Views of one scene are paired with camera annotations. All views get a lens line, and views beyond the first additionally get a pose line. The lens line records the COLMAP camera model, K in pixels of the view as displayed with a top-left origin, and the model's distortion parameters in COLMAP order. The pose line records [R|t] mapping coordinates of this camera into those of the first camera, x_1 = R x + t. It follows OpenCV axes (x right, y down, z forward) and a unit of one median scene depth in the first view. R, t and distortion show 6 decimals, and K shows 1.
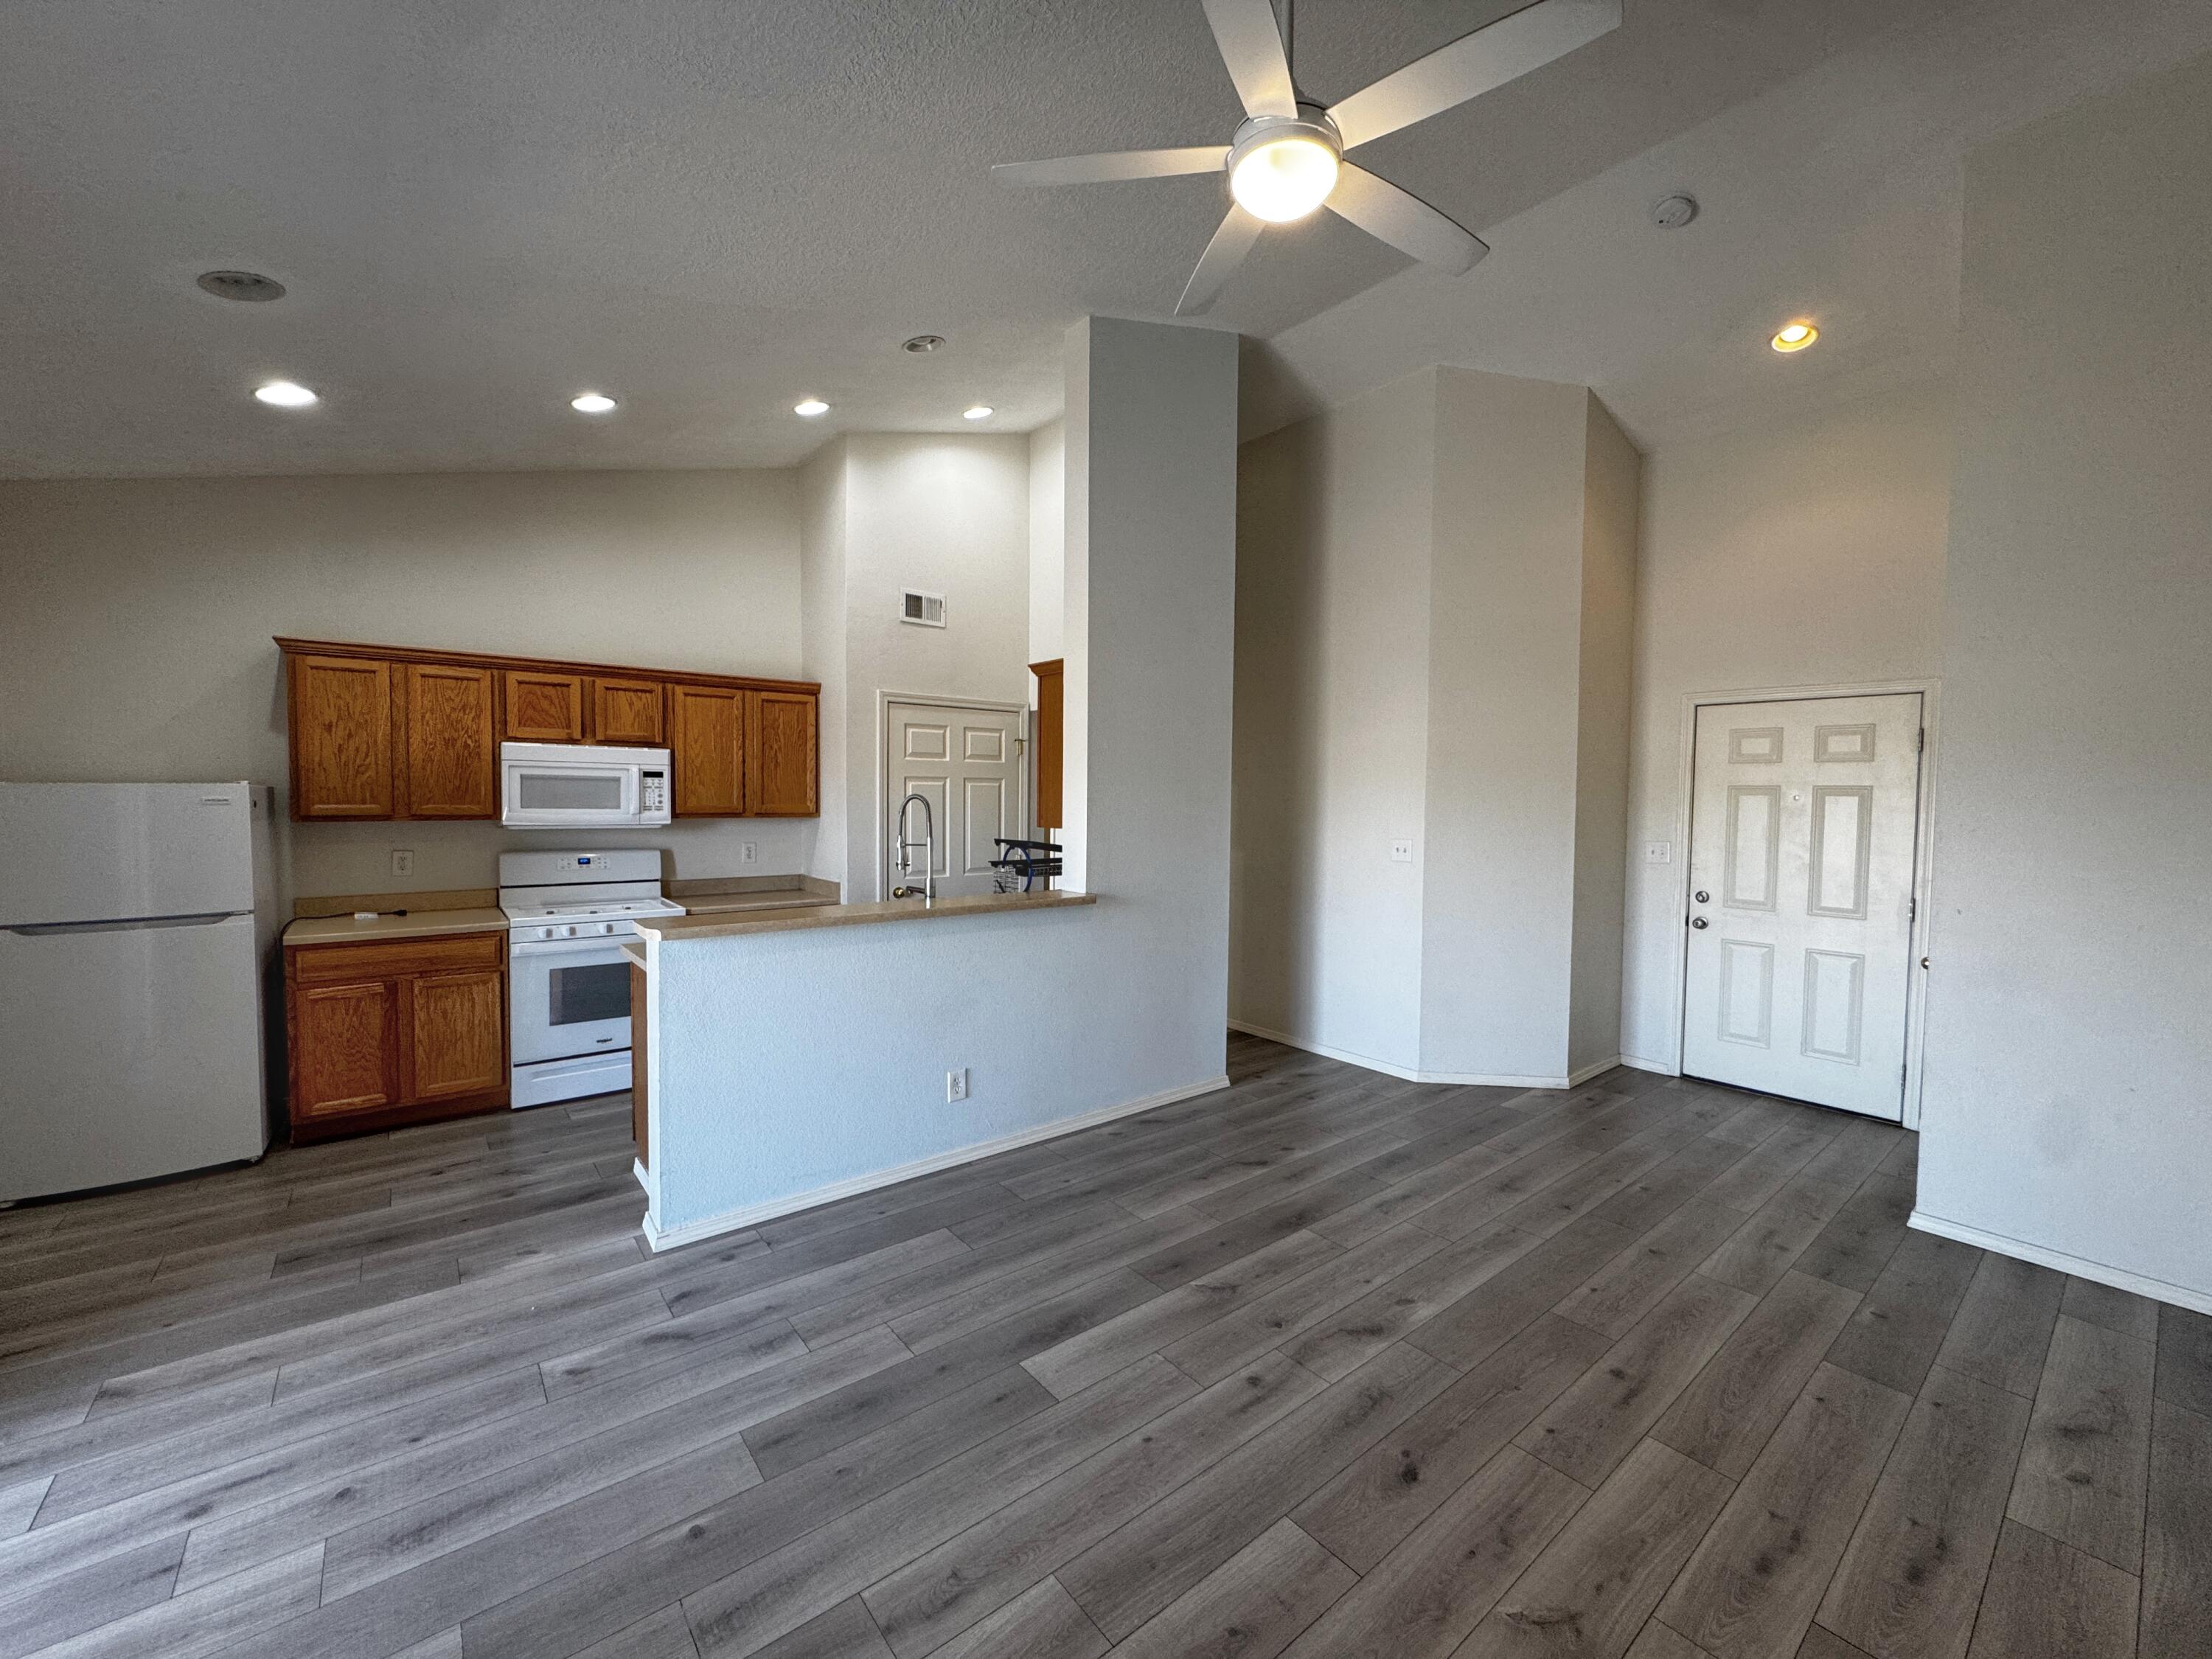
lens RADIAL K [[887.3, 0, 1104.1], [0, 887.3, 828.8], [0, 0, 1]] dist [-0.004450, 0.000685]
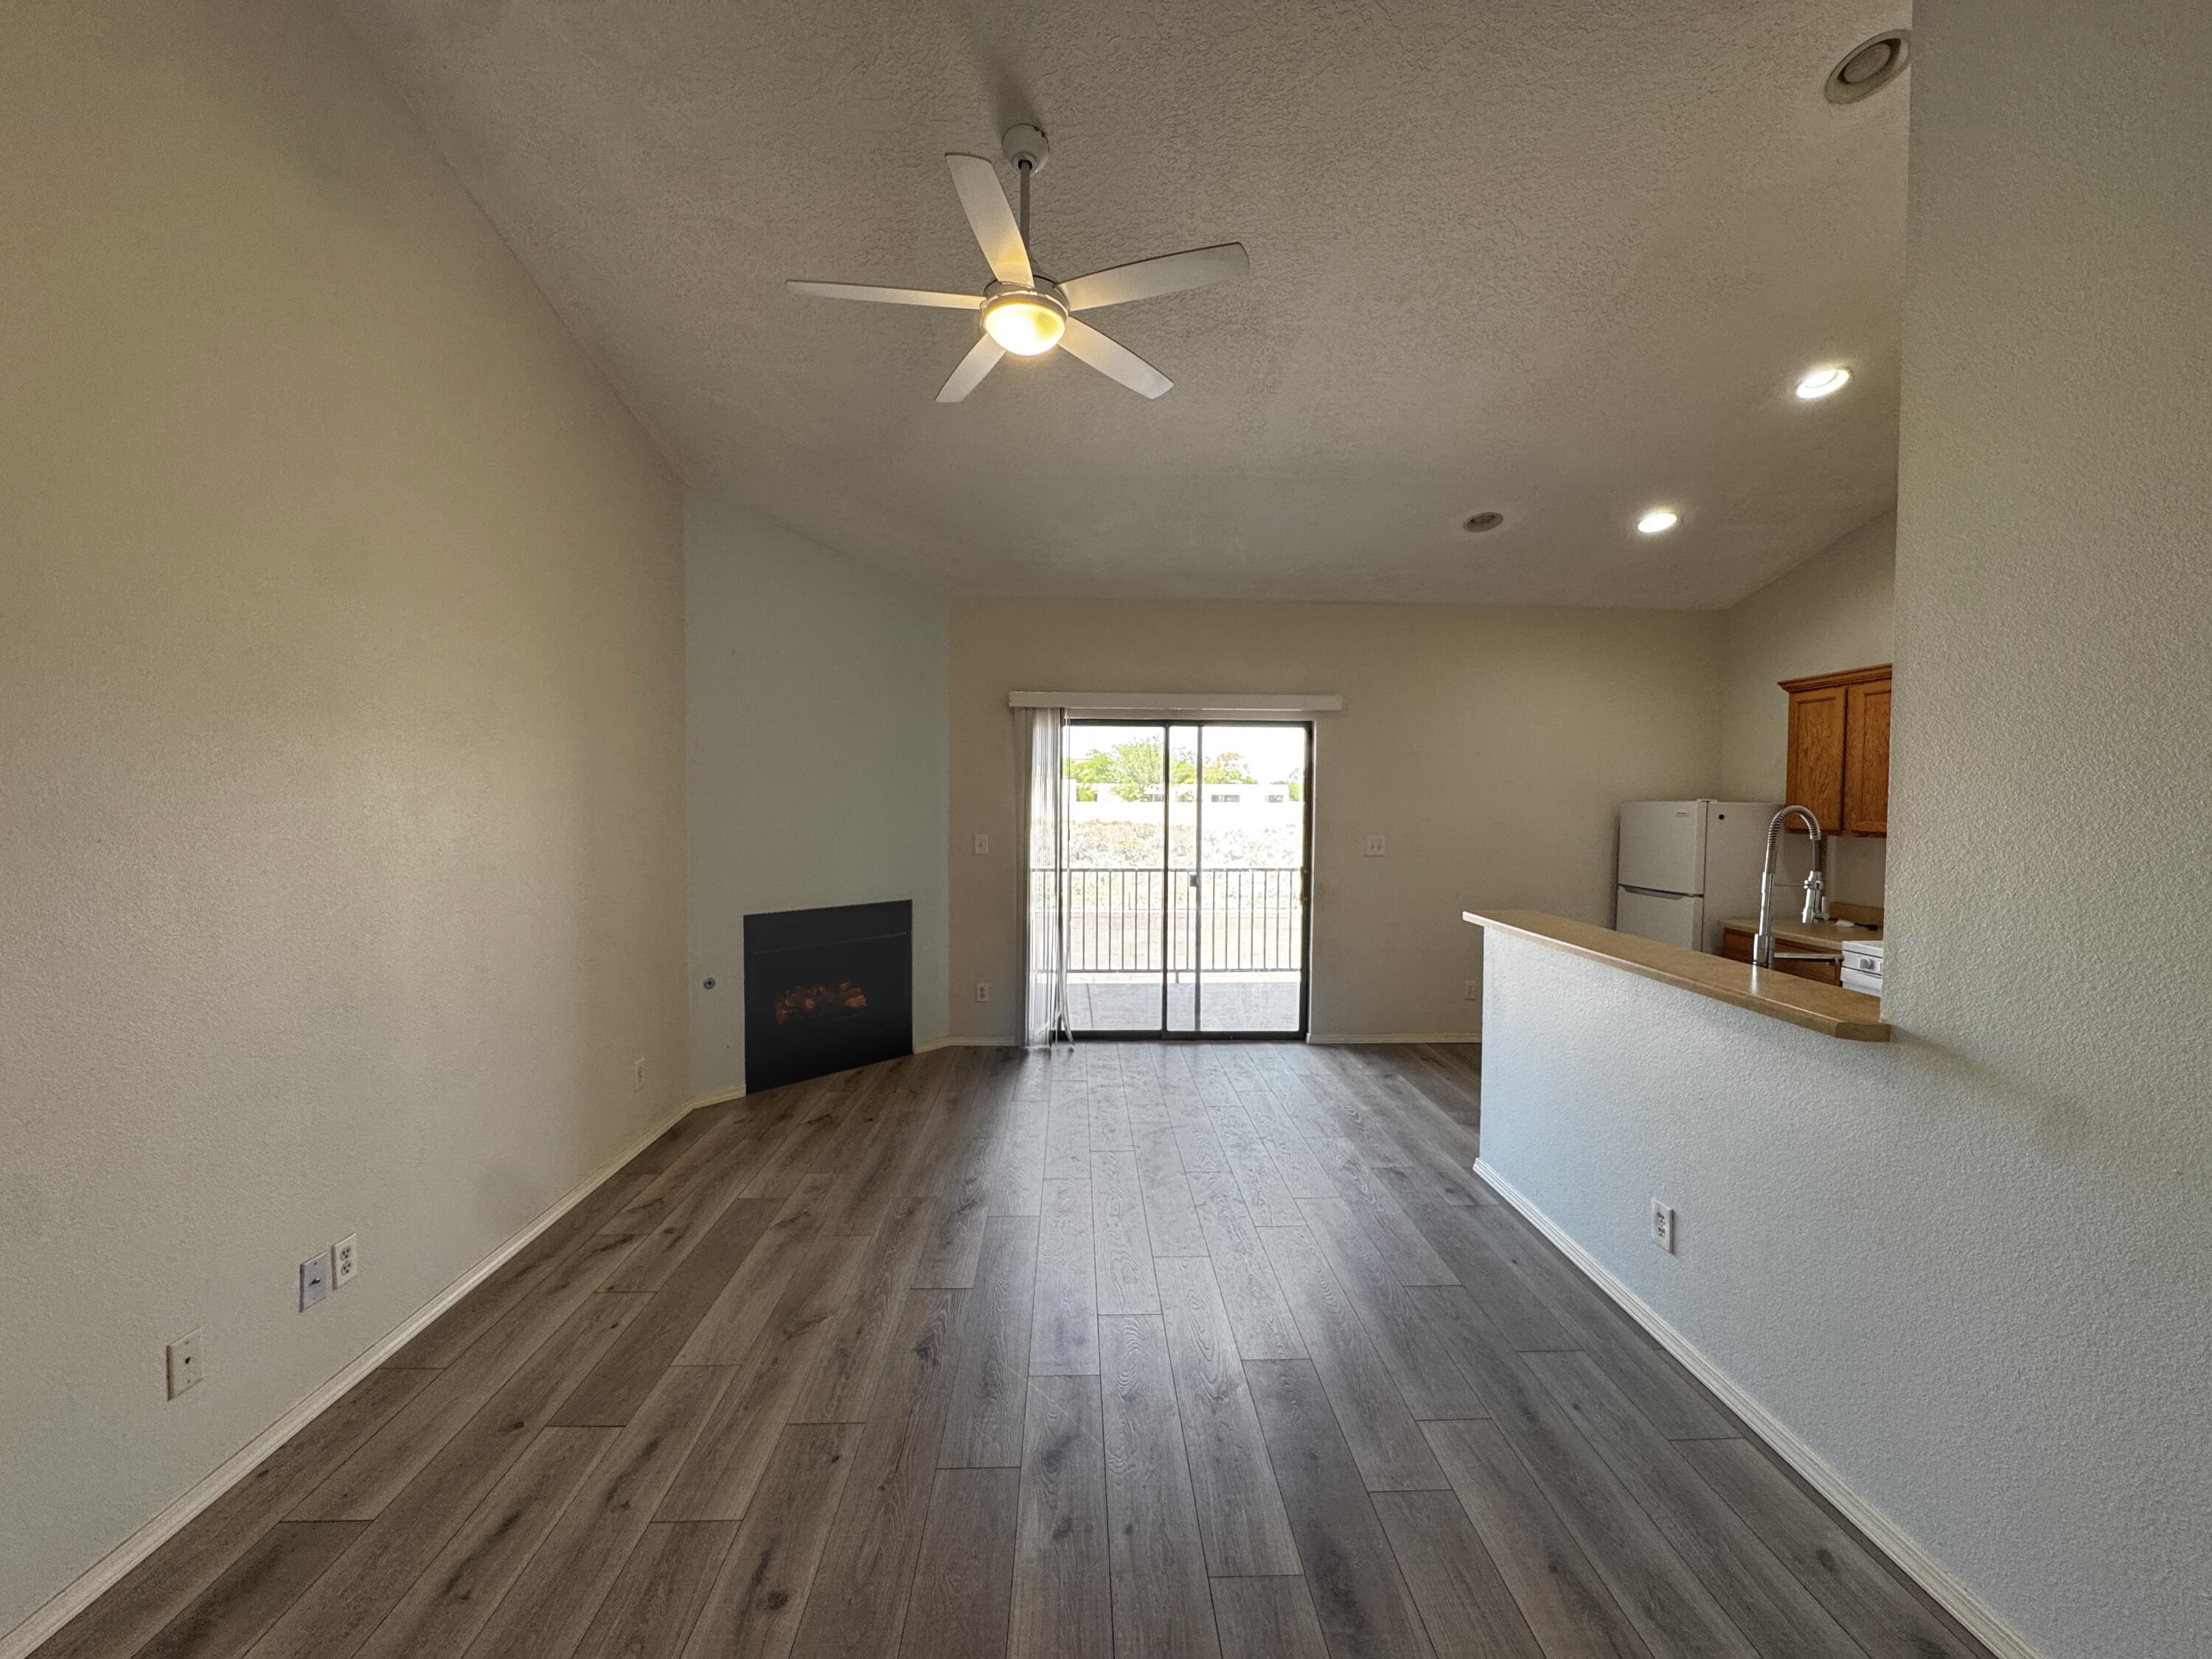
lens RADIAL K [[883.9, 0, 1097.6], [0, 883.9, 827.8], [0, 0, 1]] dist [-0.004623, -0.000122]
pose [[-0.608316, 0.011222, -0.793616, 0.682539], [-0.045824, 0.997736, 0.049234, -0.035204], [0.792371, 0.066317, -0.606424, 1.110404]]
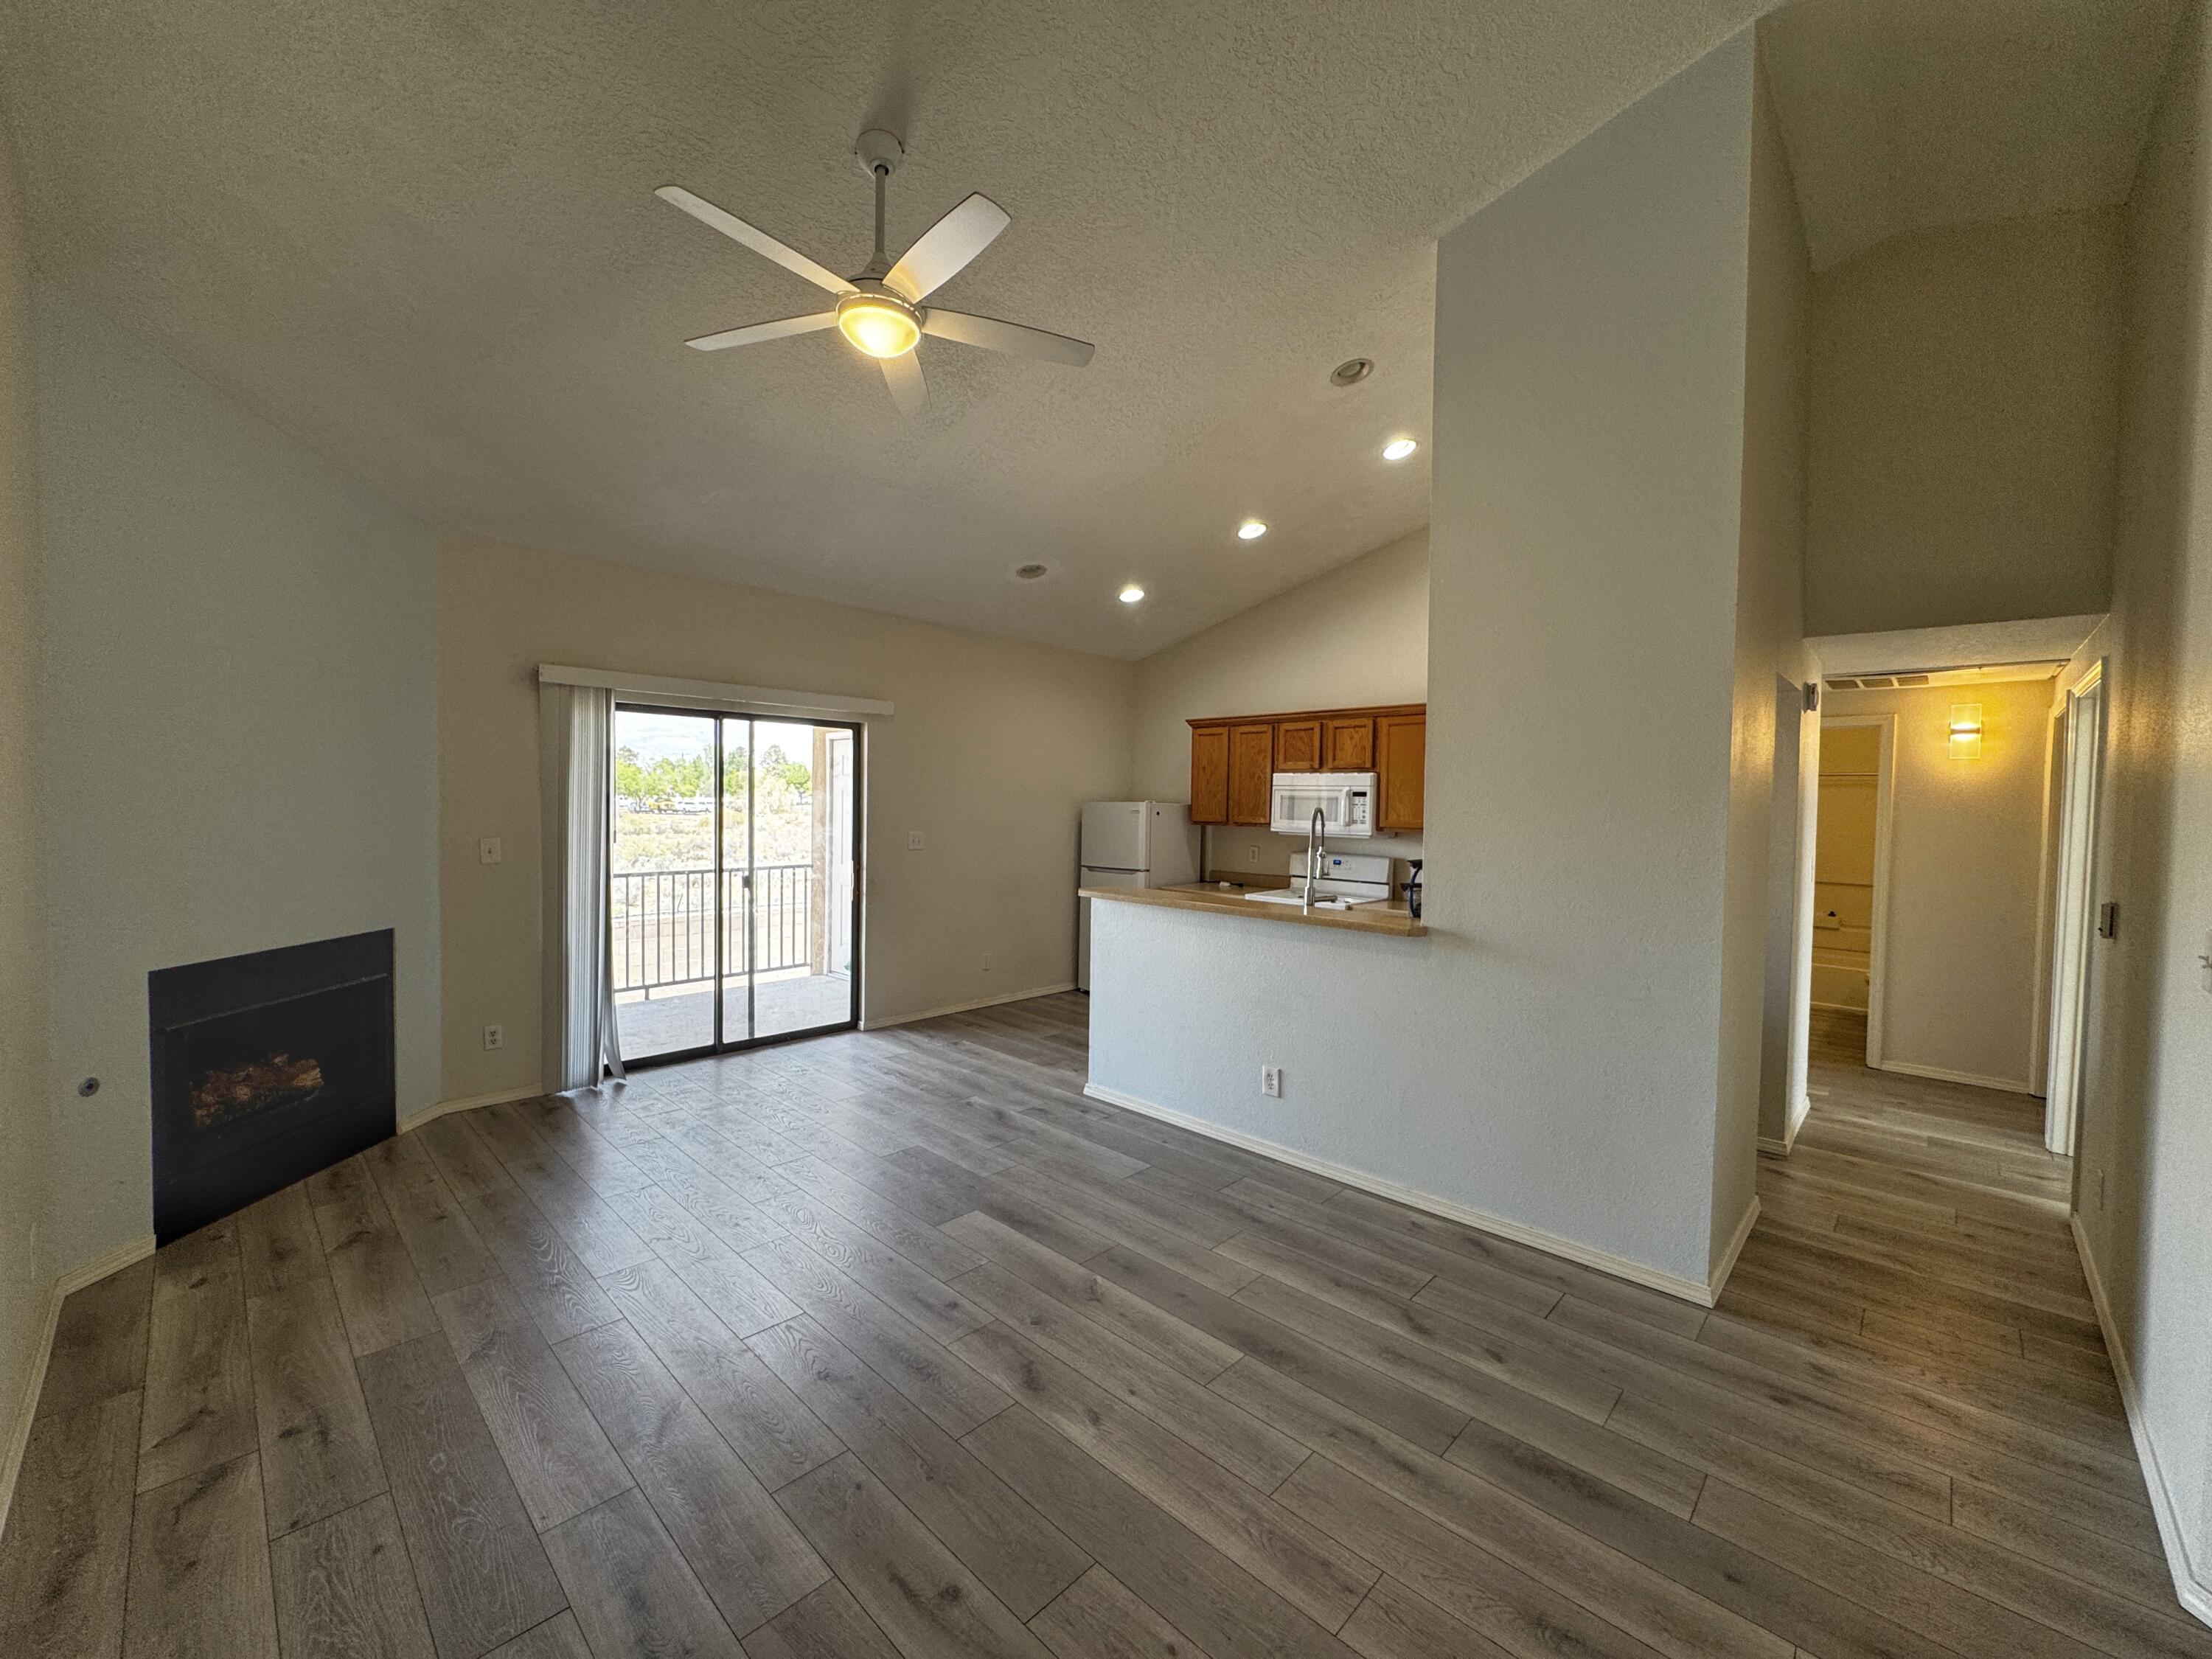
lens RADIAL K [[887.3, 0, 1104.1], [0, 887.3, 828.8], [0, 0, 1]] dist [-0.004450, 0.000685]
pose [[0.118065, 0.019875, -0.992807, 0.904475], [-0.055534, 0.998367, 0.013382, -0.014776], [0.991452, 0.053554, 0.118976, 0.700691]]
